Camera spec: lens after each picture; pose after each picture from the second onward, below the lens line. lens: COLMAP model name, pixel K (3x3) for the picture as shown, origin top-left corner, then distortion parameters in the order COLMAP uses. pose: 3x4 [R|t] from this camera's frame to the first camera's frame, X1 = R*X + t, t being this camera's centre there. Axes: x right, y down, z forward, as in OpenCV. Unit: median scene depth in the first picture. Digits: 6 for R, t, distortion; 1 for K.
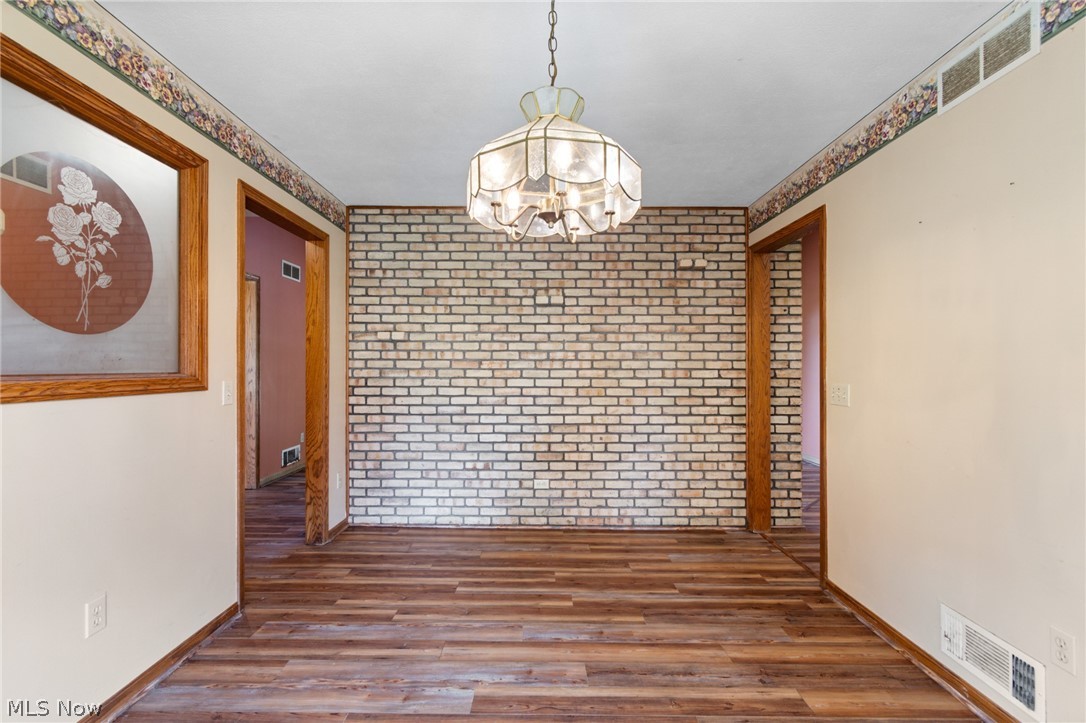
lens RADIAL K [[484.0, 0, 541.0], [0, 484.0, 362.7], [0, 0, 1]] dist [0.004138, -0.002470]
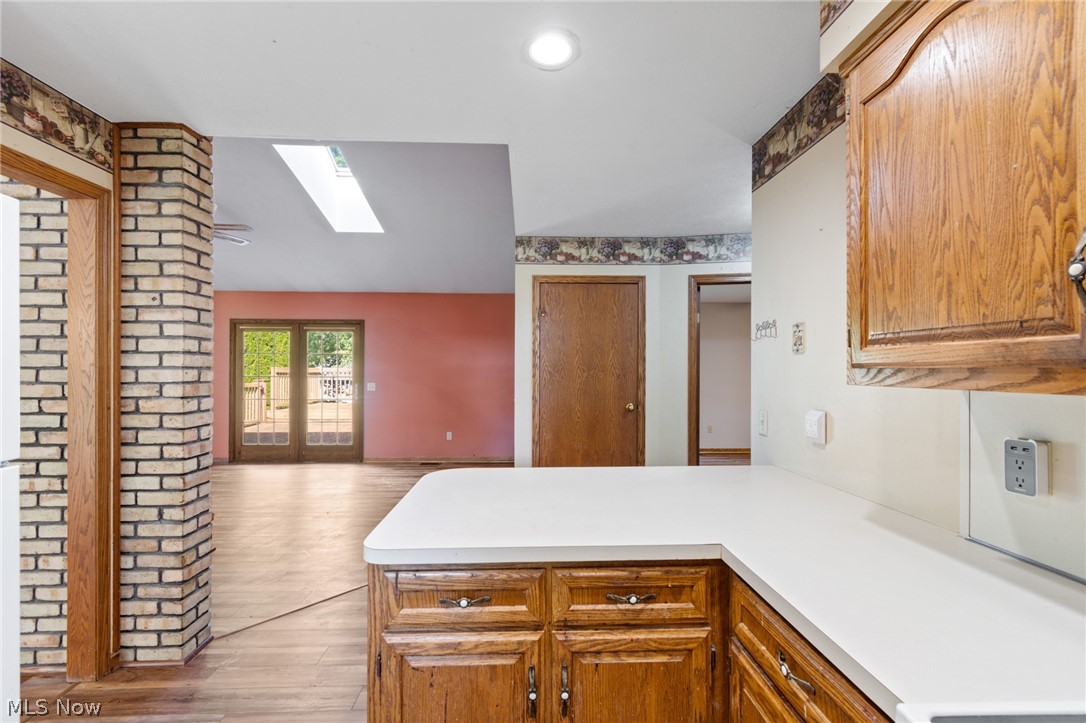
lens RADIAL K [[484.0, 0, 542.7], [0, 484.0, 368.6], [0, 0, 1]] dist [0.004138, -0.002470]
pose [[0.999409, -0.001845, 0.034320, 1.509474], [0.001666, 0.999985, 0.005257, -0.039168], [-0.034329, -0.005197, 0.999397, 0.613217]]
